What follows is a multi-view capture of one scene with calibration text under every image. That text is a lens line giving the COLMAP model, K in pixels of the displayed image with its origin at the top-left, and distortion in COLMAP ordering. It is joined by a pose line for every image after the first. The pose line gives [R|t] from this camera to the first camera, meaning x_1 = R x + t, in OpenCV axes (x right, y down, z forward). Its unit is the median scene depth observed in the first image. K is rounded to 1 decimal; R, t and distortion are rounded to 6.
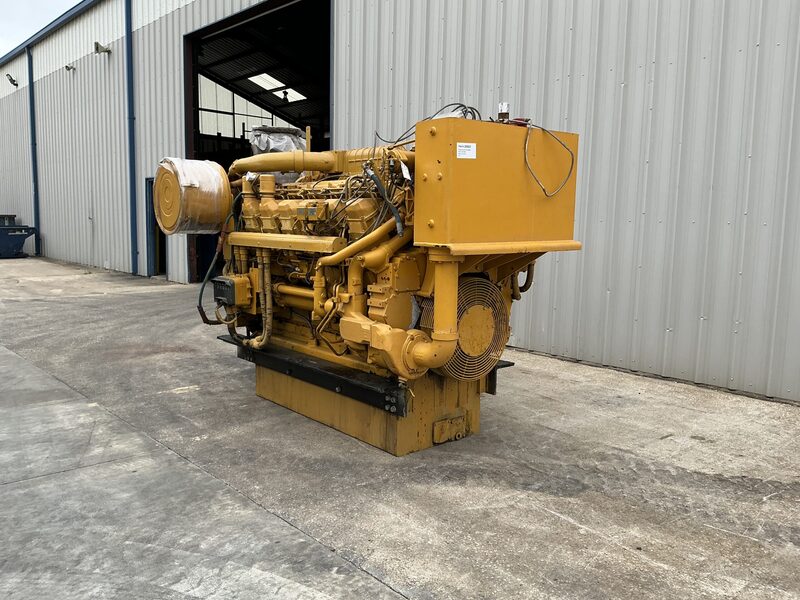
lens RADIAL K [[664.2, 0, 401.0], [0, 664.2, 305.1], [0, 0, 1]] dist [0.089529, -0.186274]
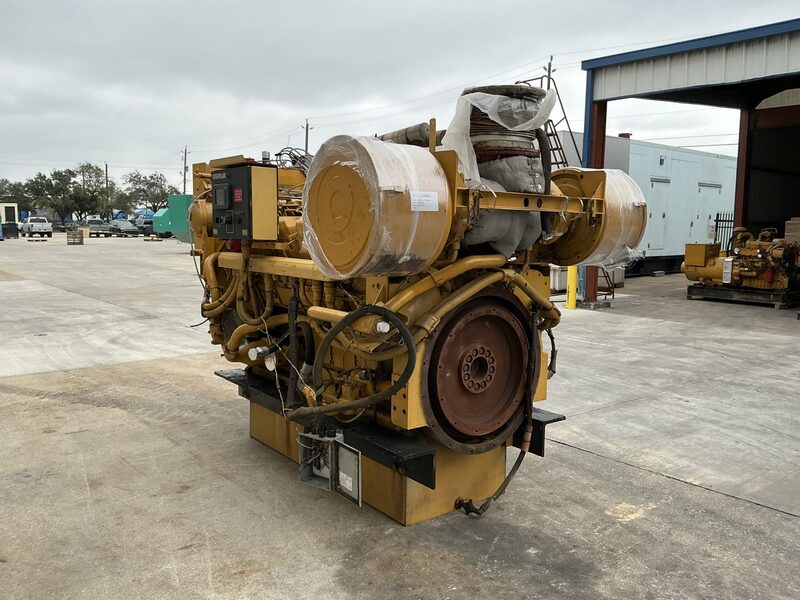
lens RADIAL K [[664.2, 0, 396.6], [0, 664.2, 294.9], [0, 0, 1]] dist [0.089529, -0.186274]
pose [[-0.998843, -0.030430, 0.037225, -0.165359], [-0.020915, 0.972135, 0.233485, -0.311502], [-0.043293, 0.232437, -0.971648, 2.209485]]
